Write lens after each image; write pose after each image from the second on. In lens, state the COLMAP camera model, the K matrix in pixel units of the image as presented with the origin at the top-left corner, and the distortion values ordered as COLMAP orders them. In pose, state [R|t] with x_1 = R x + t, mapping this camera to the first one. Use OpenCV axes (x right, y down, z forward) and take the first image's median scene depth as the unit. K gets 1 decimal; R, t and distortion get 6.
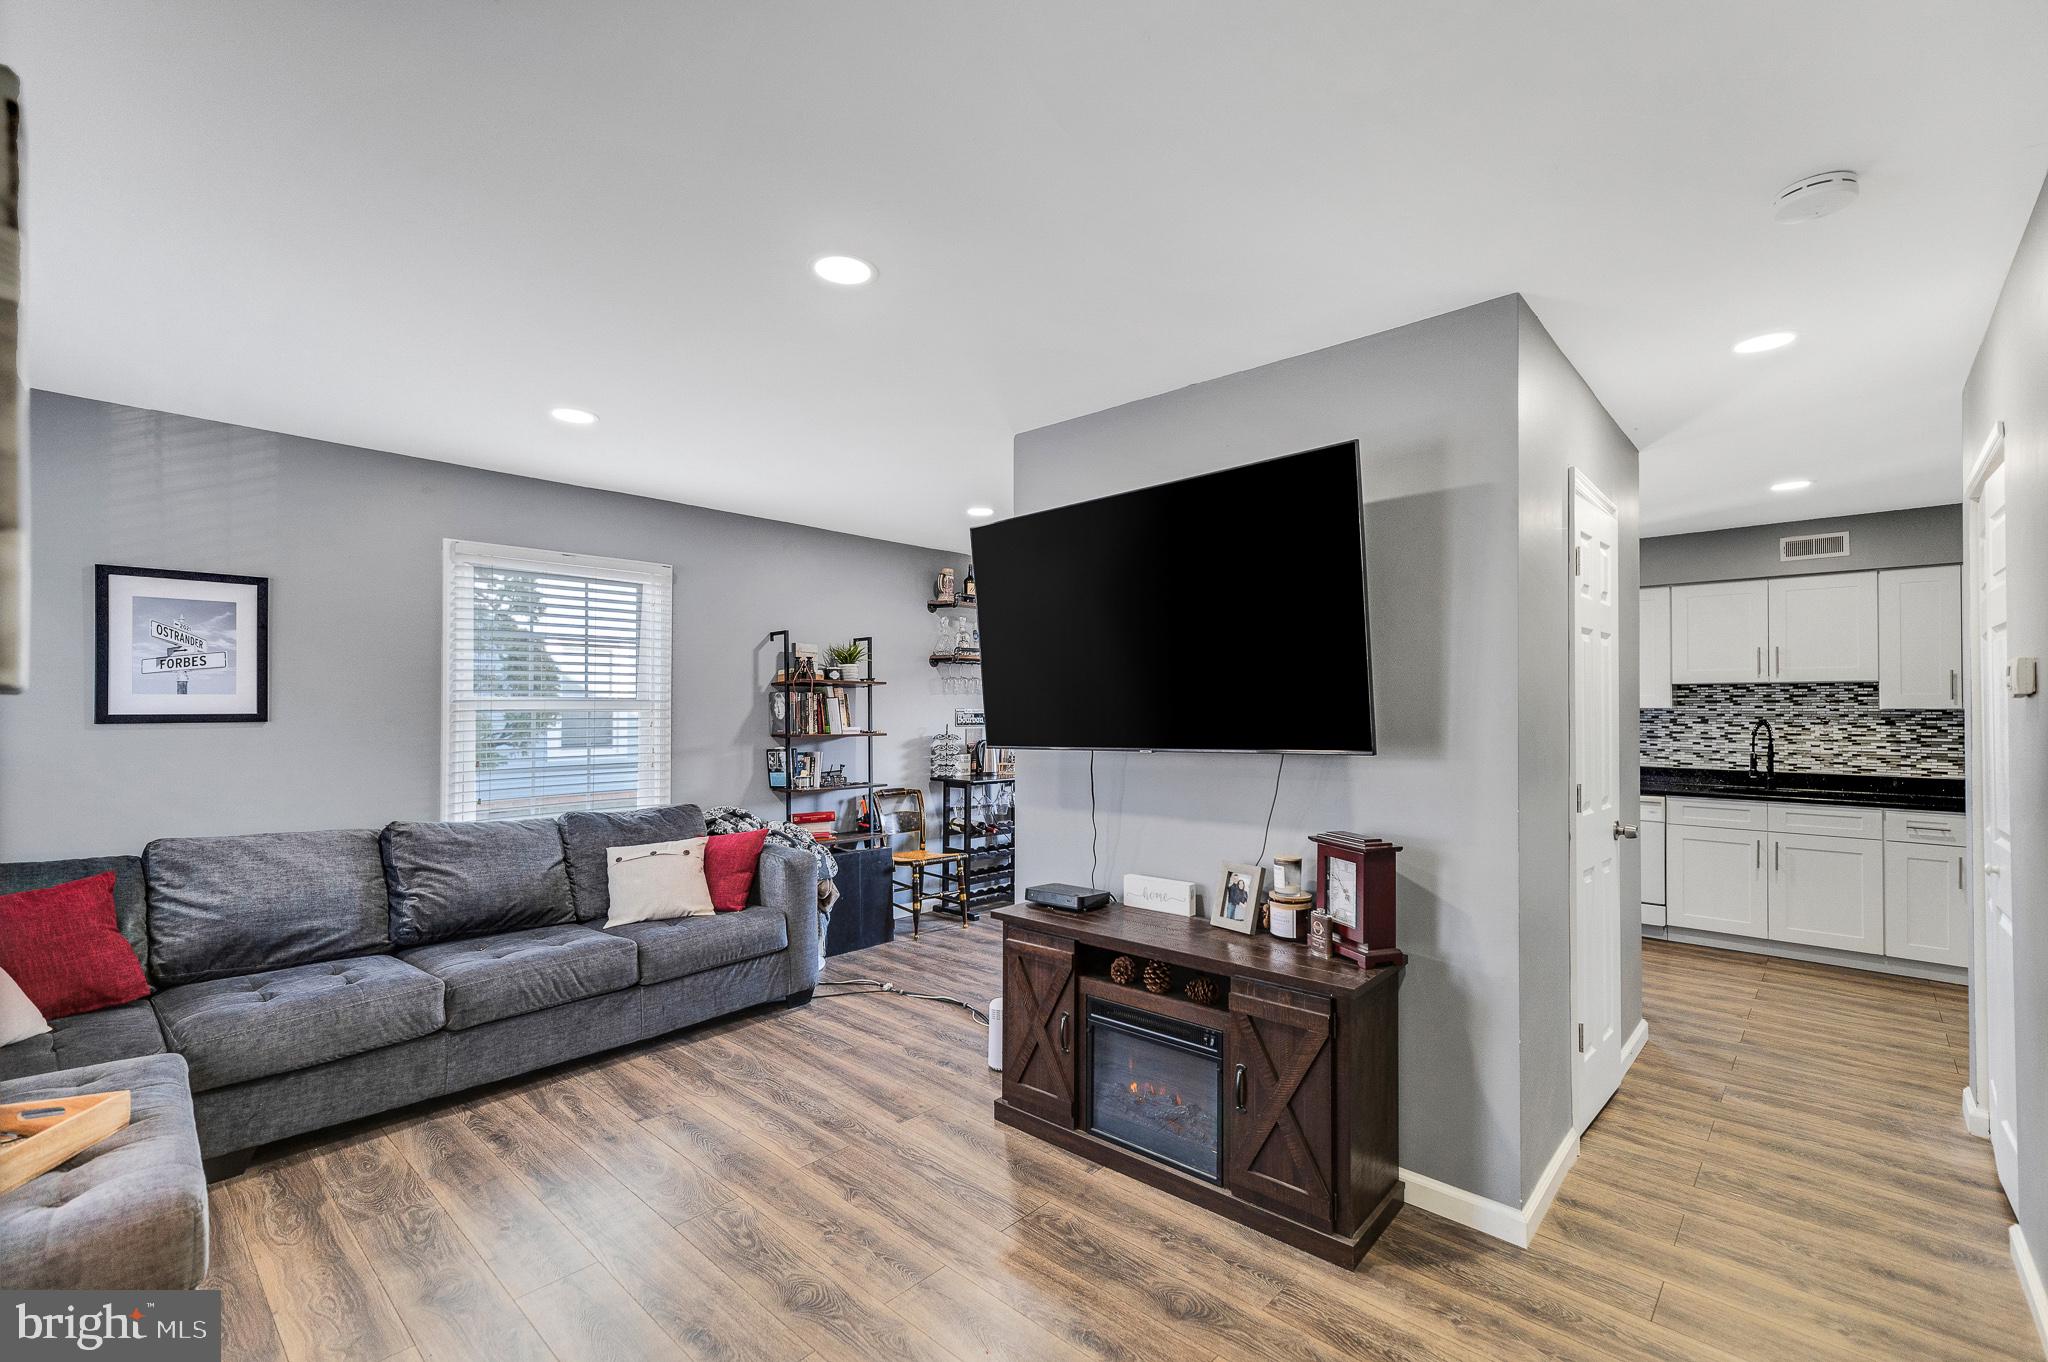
lens RADIAL K [[905.6, 0, 996.1], [0, 905.6, 698.3], [0, 0, 1]] dist [0.006933, -0.000076]
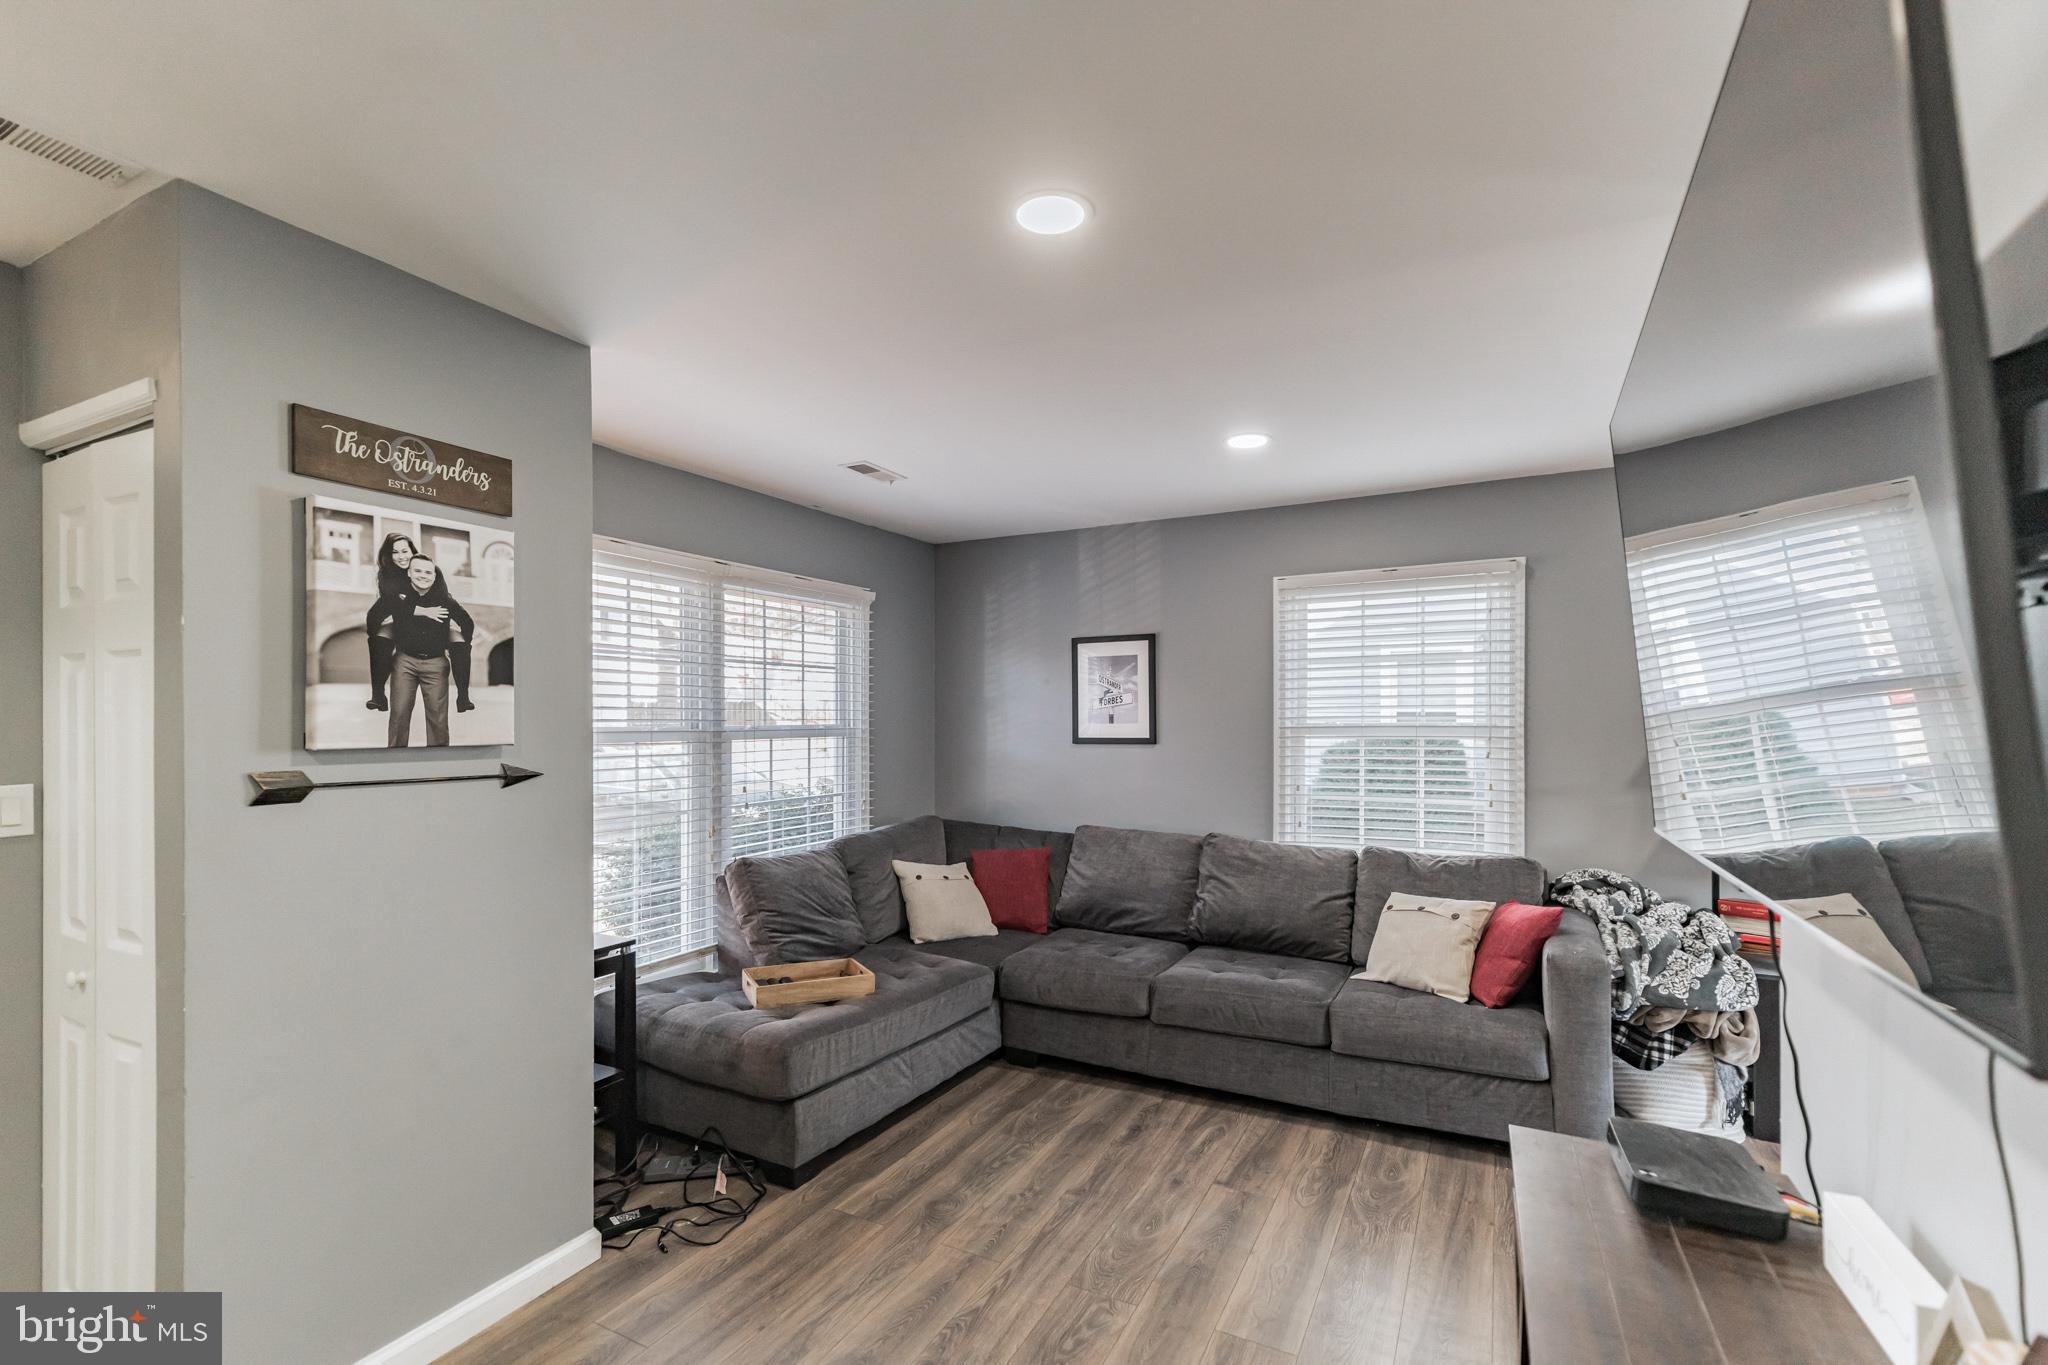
lens RADIAL K [[888.0, 0, 1025.9], [0, 888.0, 714.9], [0, 0, 1]] dist [0.005156, 0.002263]
pose [[0.257422, -0.005833, -0.966281, 0.400604], [0.014971, 0.999886, -0.002048, -0.017036], [0.966183, -0.013939, 0.257480, 0.518784]]
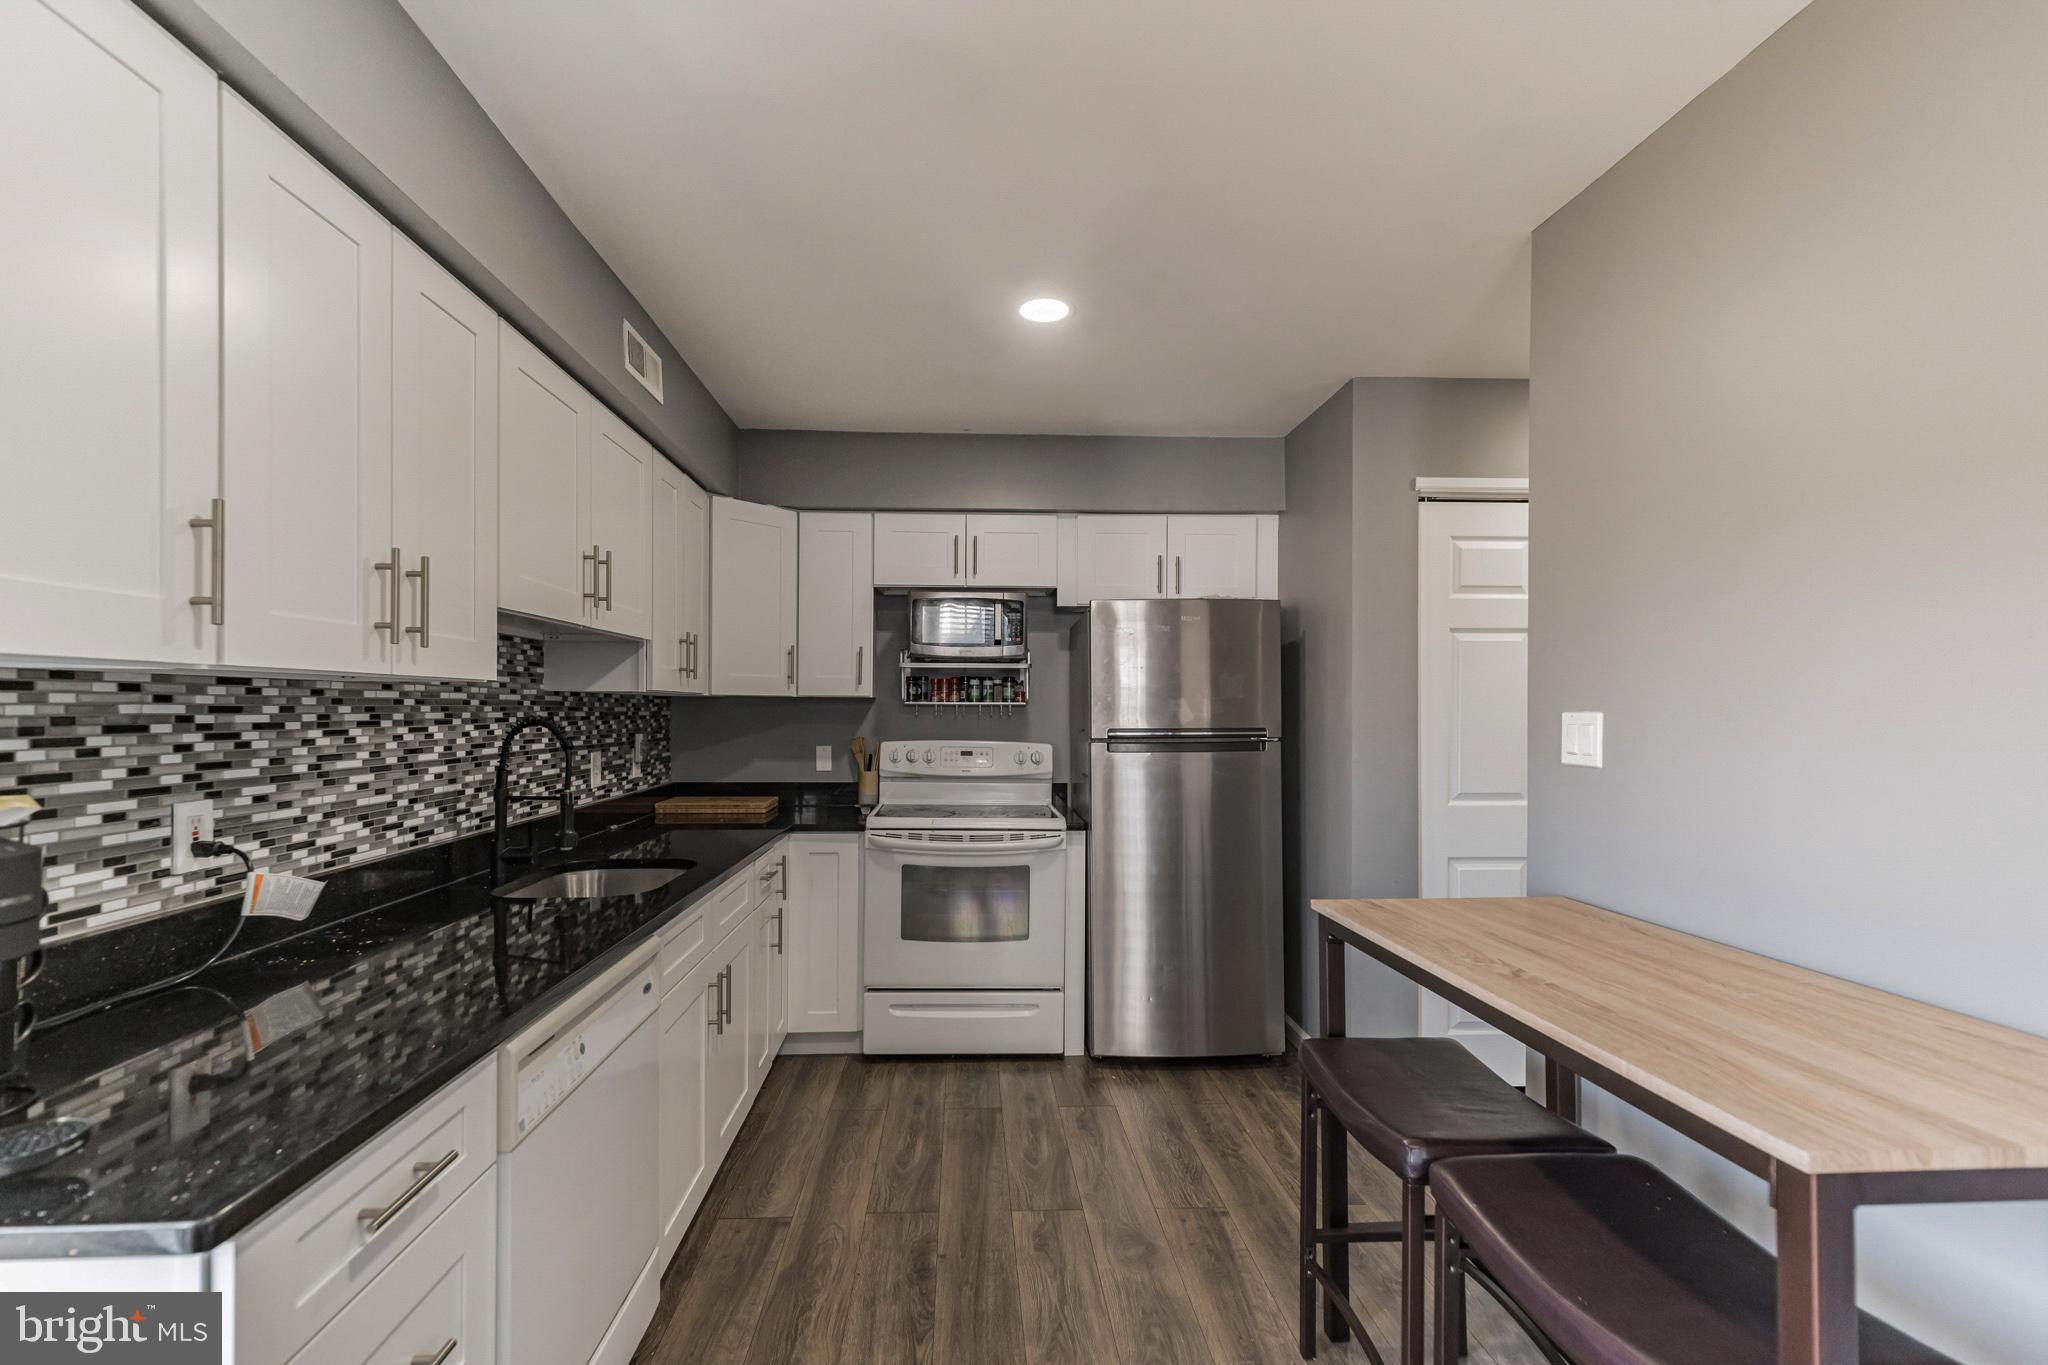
lens RADIAL K [[888.0, 0, 1004.1], [0, 888.0, 709.7], [0, 0, 1]] dist [0.005156, 0.002263]
pose [[-0.722177, -0.005534, 0.691687, 0.647347], [-0.010747, 0.999937, -0.003220, 0.034170], [-0.691625, -0.009759, -0.722191, 1.867264]]
